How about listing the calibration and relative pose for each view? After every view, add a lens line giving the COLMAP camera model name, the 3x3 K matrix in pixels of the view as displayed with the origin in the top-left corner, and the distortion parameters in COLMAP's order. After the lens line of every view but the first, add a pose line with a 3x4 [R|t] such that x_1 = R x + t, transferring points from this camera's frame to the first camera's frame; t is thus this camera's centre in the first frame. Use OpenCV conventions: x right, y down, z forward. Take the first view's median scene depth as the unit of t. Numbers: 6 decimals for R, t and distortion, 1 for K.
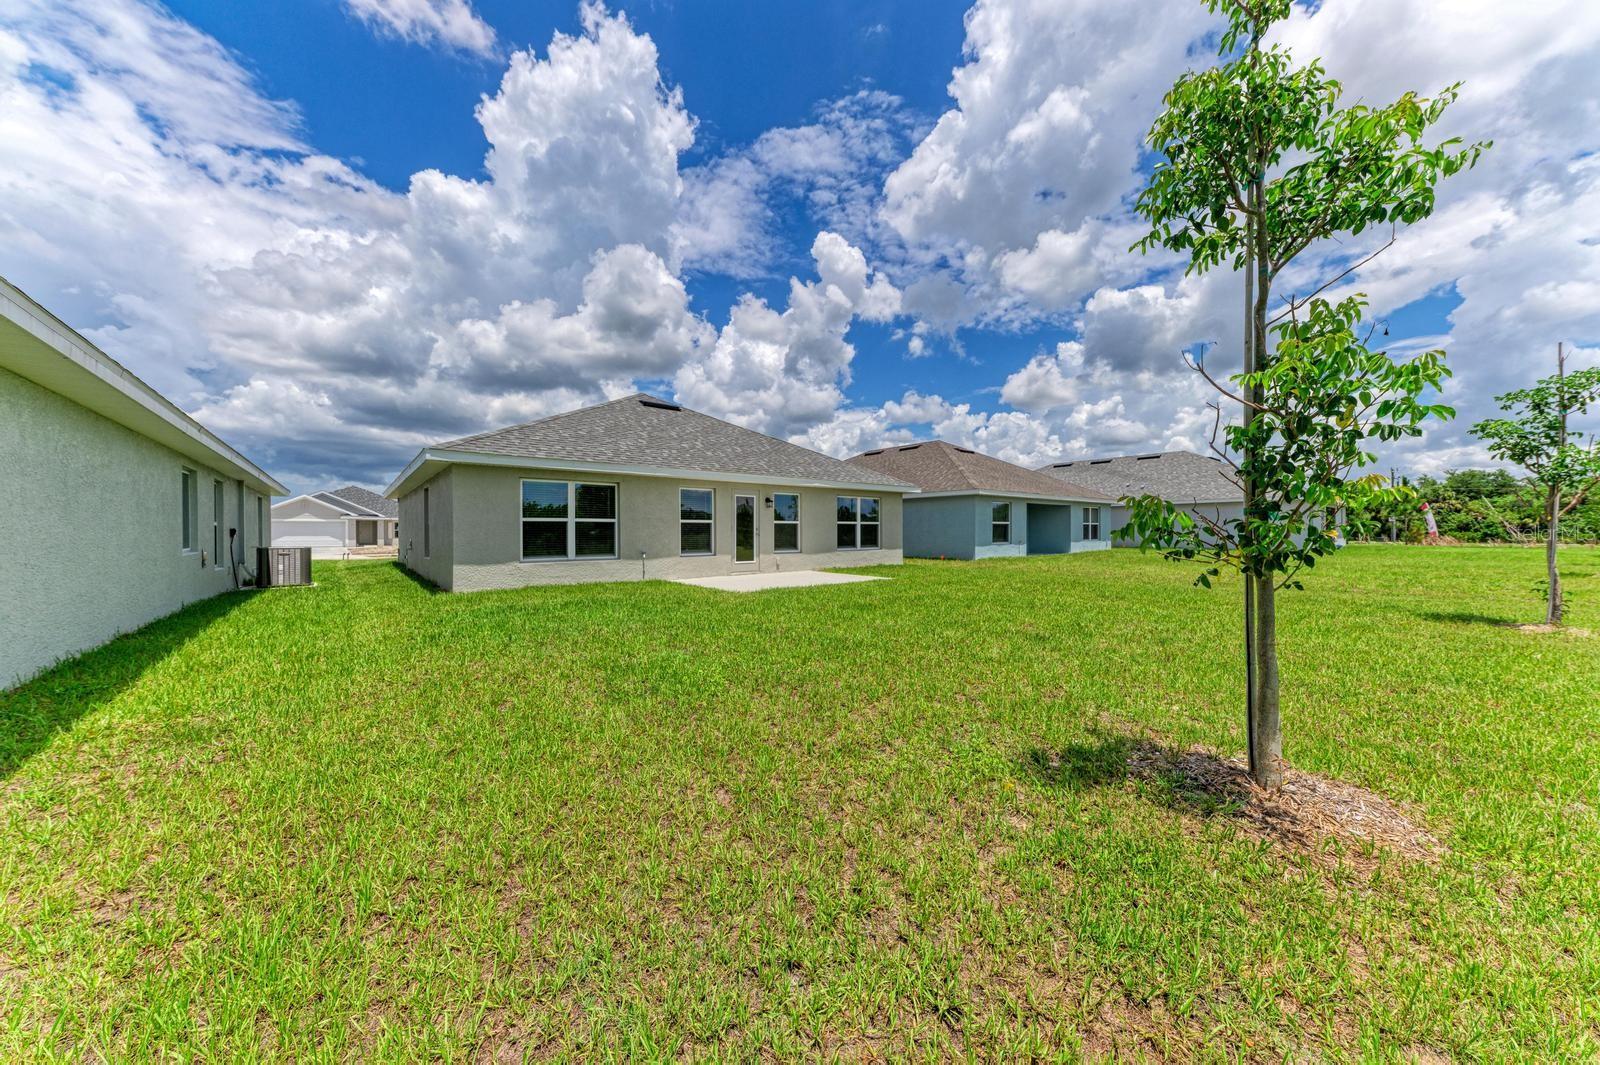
lens RADIAL K [[526.2, 0, 803.0], [0, 526.2, 534.9], [0, 0, 1]] dist [0.010636, -0.000133]
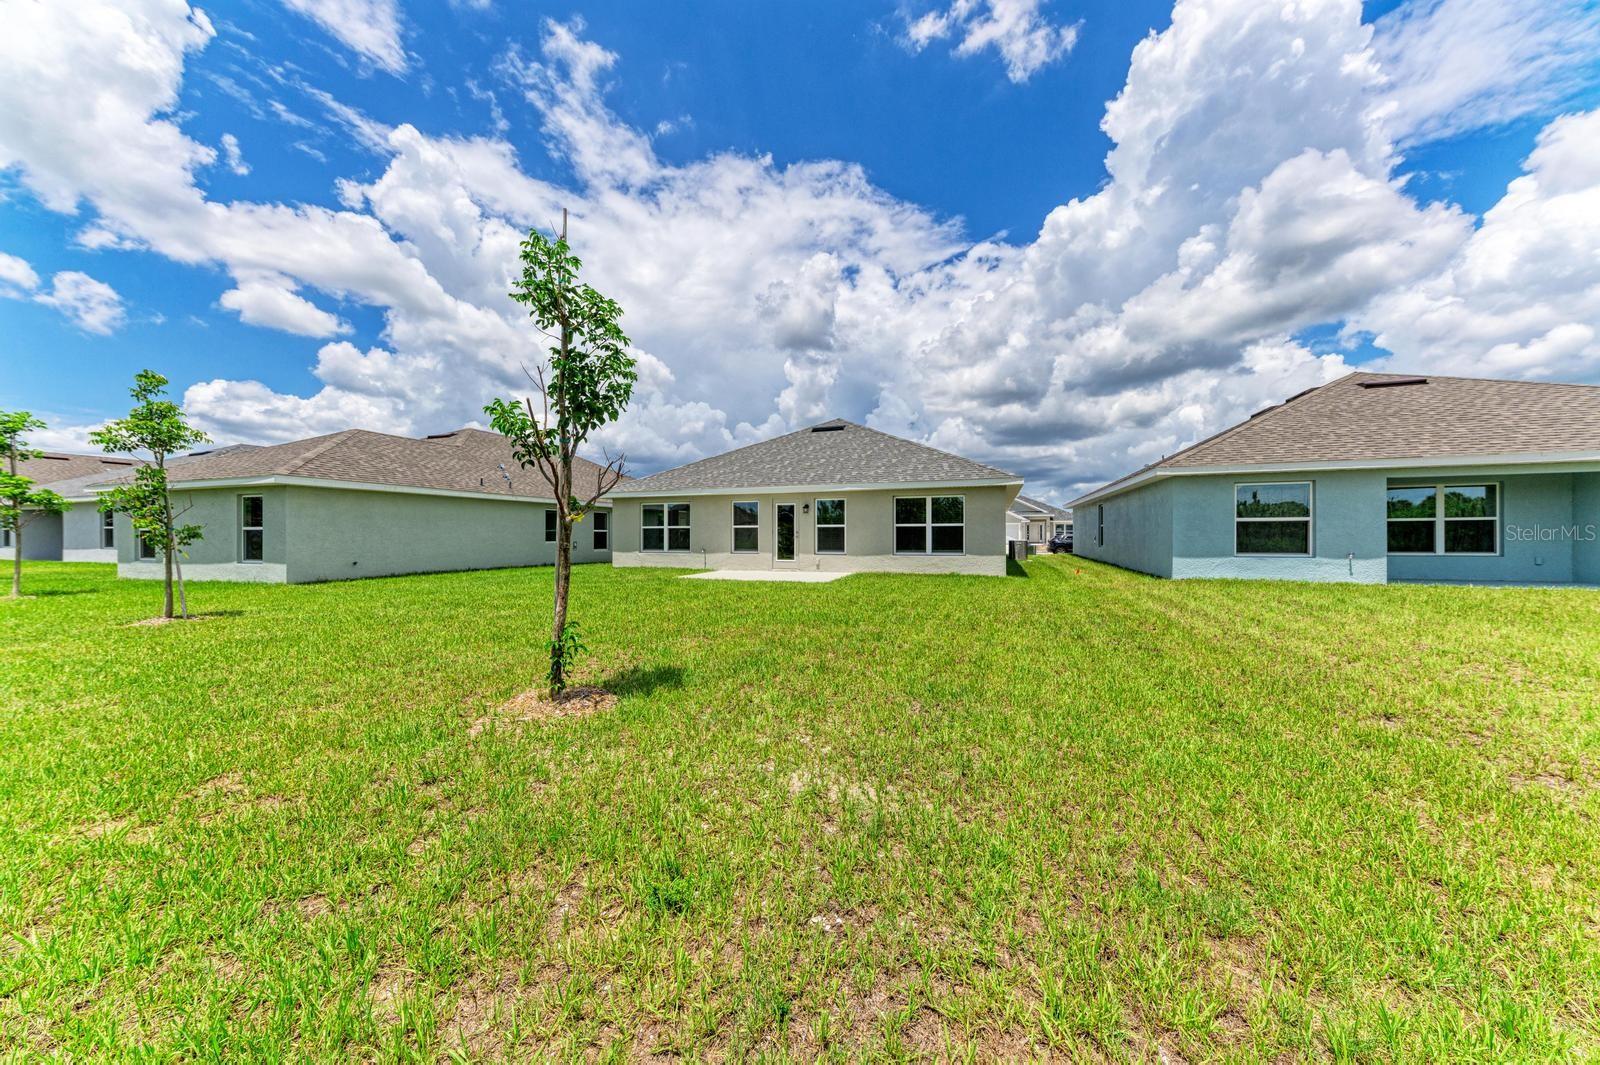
lens RADIAL K [[526.2, 0, 803.0], [0, 526.2, 534.9], [0, 0, 1]] dist [0.010636, -0.000133]
pose [[0.480450, 0.000556, -0.877022, 0.771552], [-0.003130, 0.999995, -0.001081, -0.003322], [0.877017, 0.003264, 0.480449, 0.385657]]
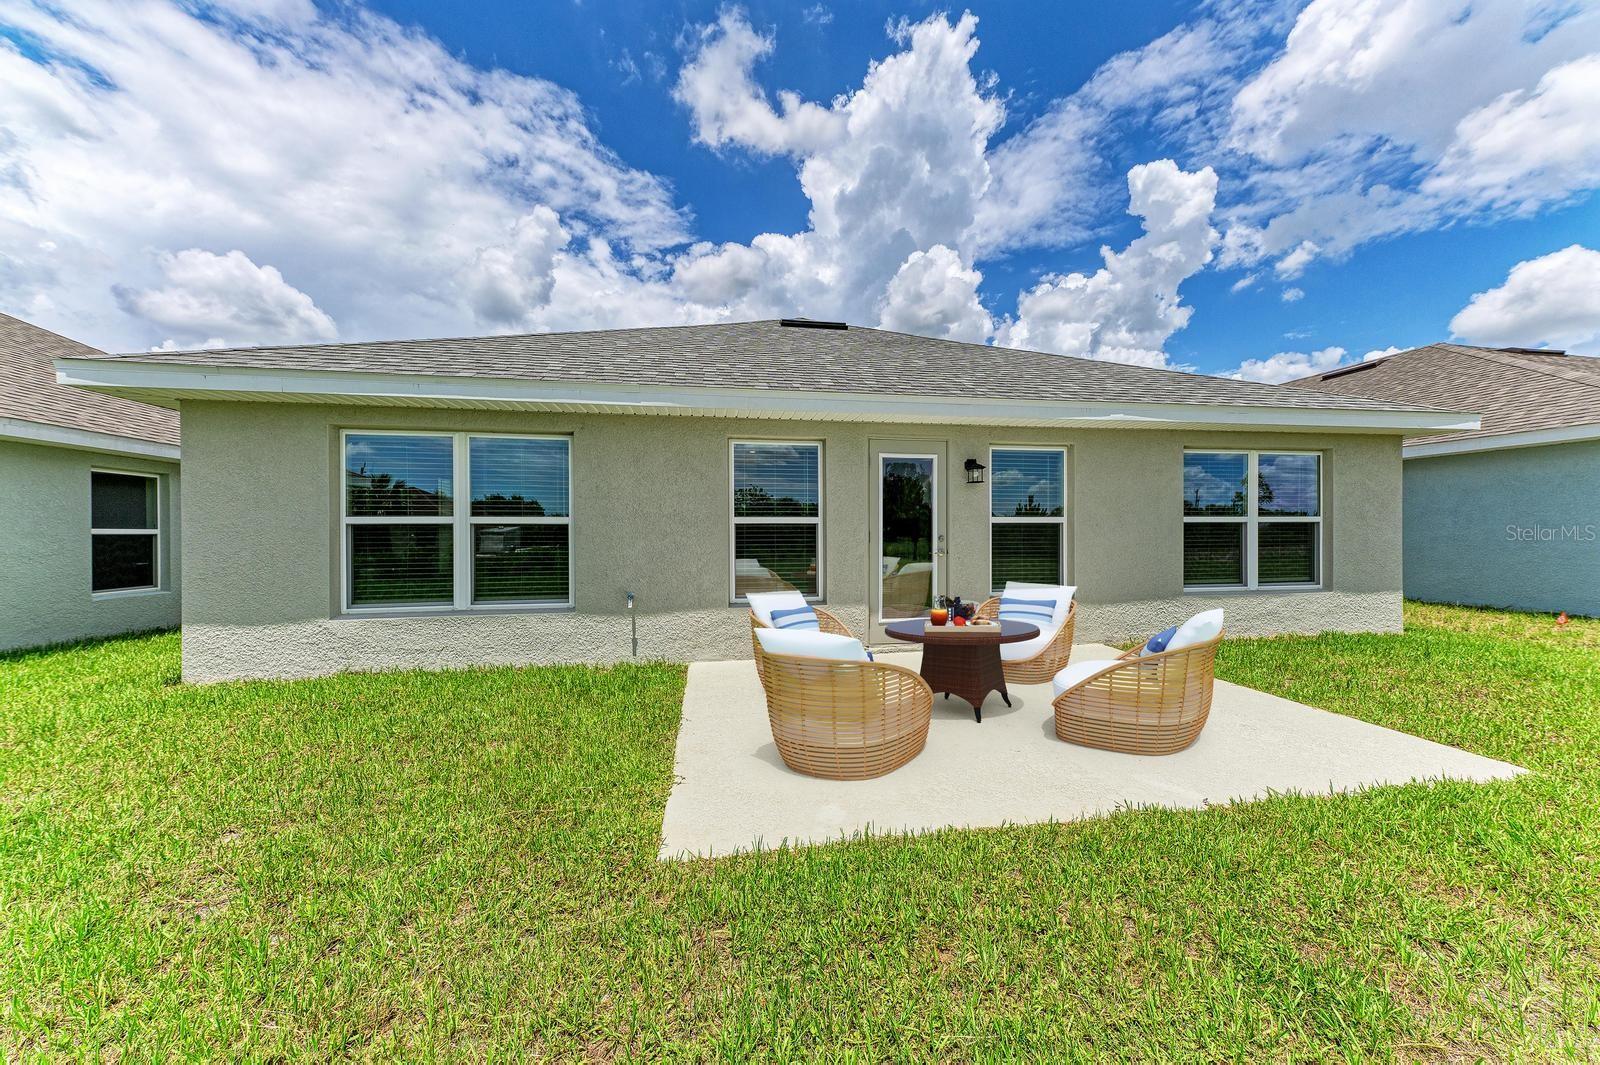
lens RADIAL K [[507.2, 0, 807.3], [0, 507.2, 562.8], [0, 0, 1]] dist [0.022740, -0.000019]
pose [[0.851241, 0.032075, -0.523794, 0.027027], [-0.000865, 0.998215, 0.059722, -0.012259], [0.524774, -0.050385, 0.849749, 0.509639]]
